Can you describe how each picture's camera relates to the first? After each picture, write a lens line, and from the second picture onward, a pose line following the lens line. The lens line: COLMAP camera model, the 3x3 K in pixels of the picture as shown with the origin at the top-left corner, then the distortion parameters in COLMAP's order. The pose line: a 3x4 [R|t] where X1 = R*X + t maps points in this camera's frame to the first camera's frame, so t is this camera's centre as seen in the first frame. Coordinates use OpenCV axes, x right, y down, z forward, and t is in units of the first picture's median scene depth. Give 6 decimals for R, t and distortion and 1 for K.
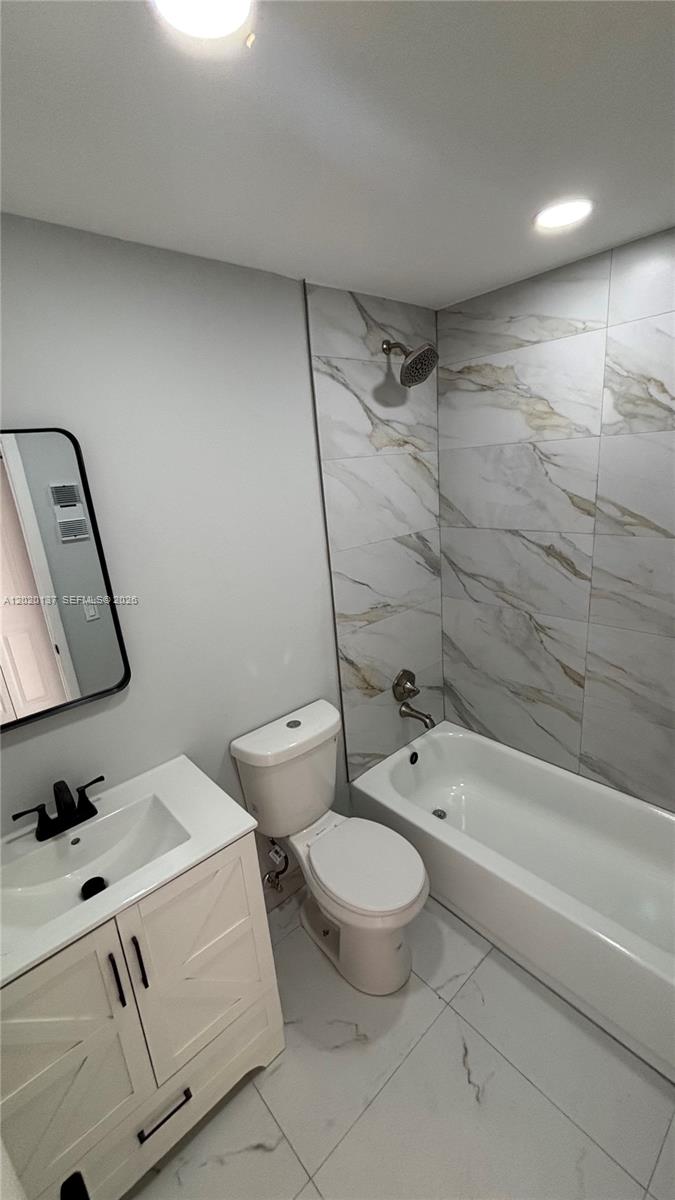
lens RADIAL K [[479.8, 0, 333.4], [0, 479.8, 600.4], [0, 0, 1]] dist [-0.000913, 0.000454]
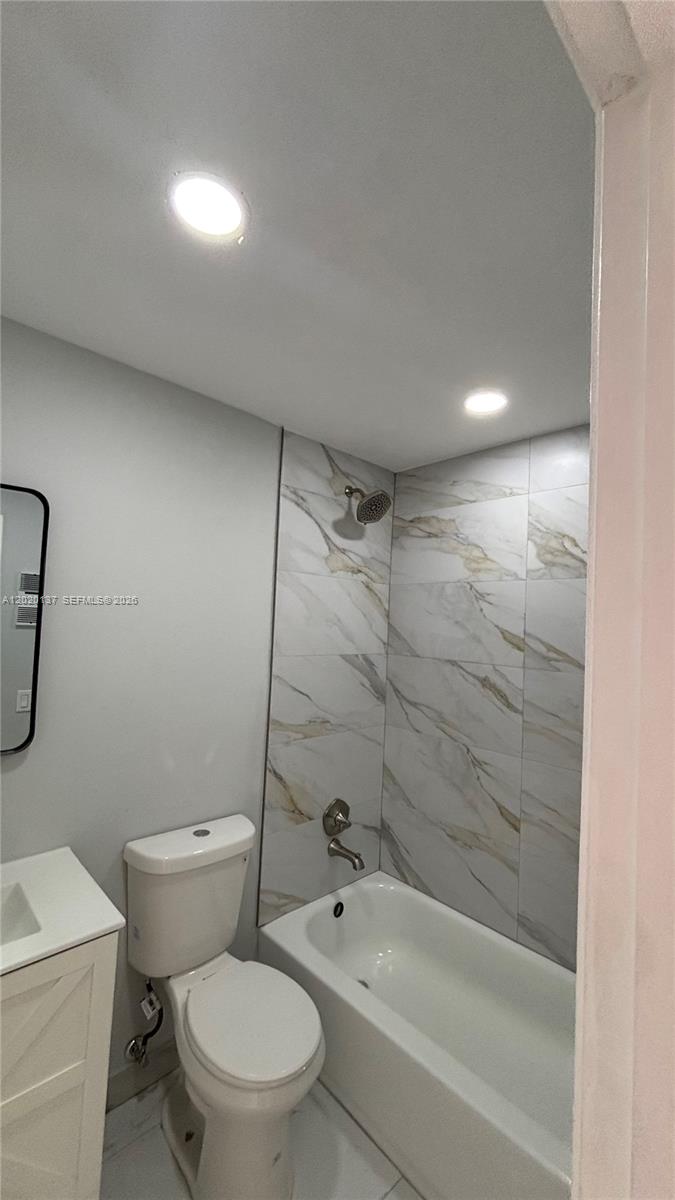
lens RADIAL K [[479.8, 0, 330.1], [0, 479.8, 601.3], [0, 0, 1]] dist [-0.000913, 0.000454]
pose [[0.991452, 0.128528, 0.022453, 0.078512], [-0.114284, 0.938498, -0.325822, 0.113532], [-0.062949, 0.320471, 0.945165, -0.011019]]
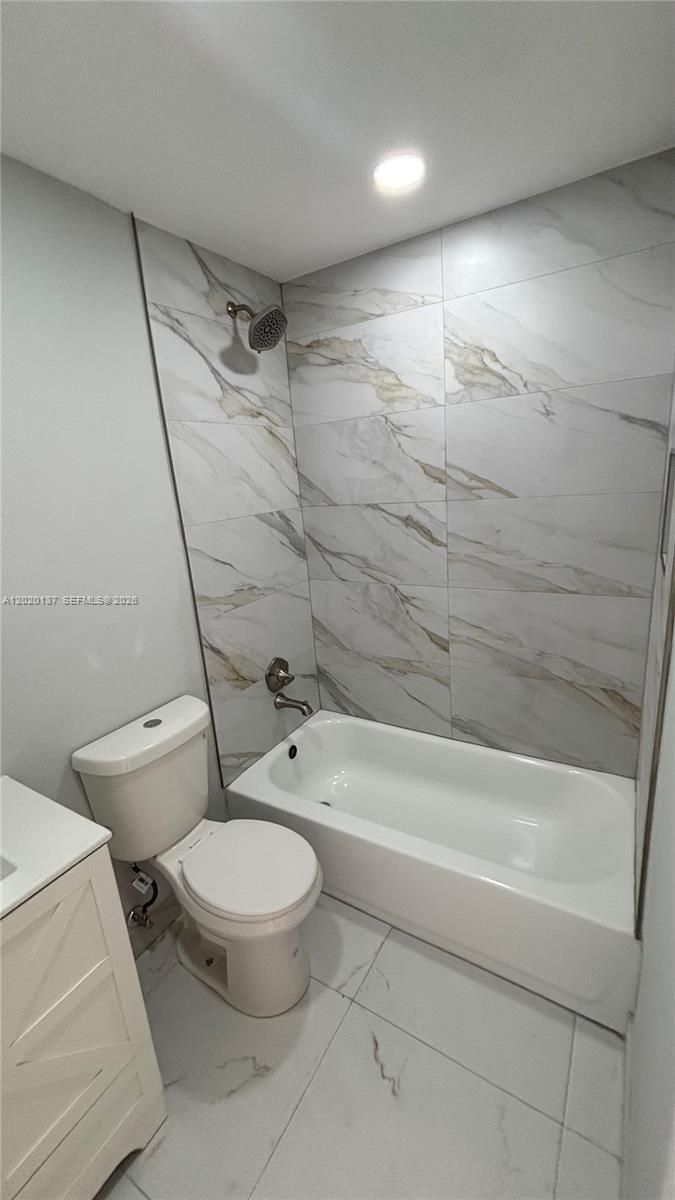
lens RADIAL K [[479.8, 0, 333.2], [0, 479.8, 601.7], [0, 0, 1]] dist [-0.000913, 0.000454]
pose [[0.957274, -0.066505, 0.281432, -0.002071], [0.078770, 0.996363, -0.032482, 0.093919], [-0.278249, 0.053263, 0.959031, 0.078934]]
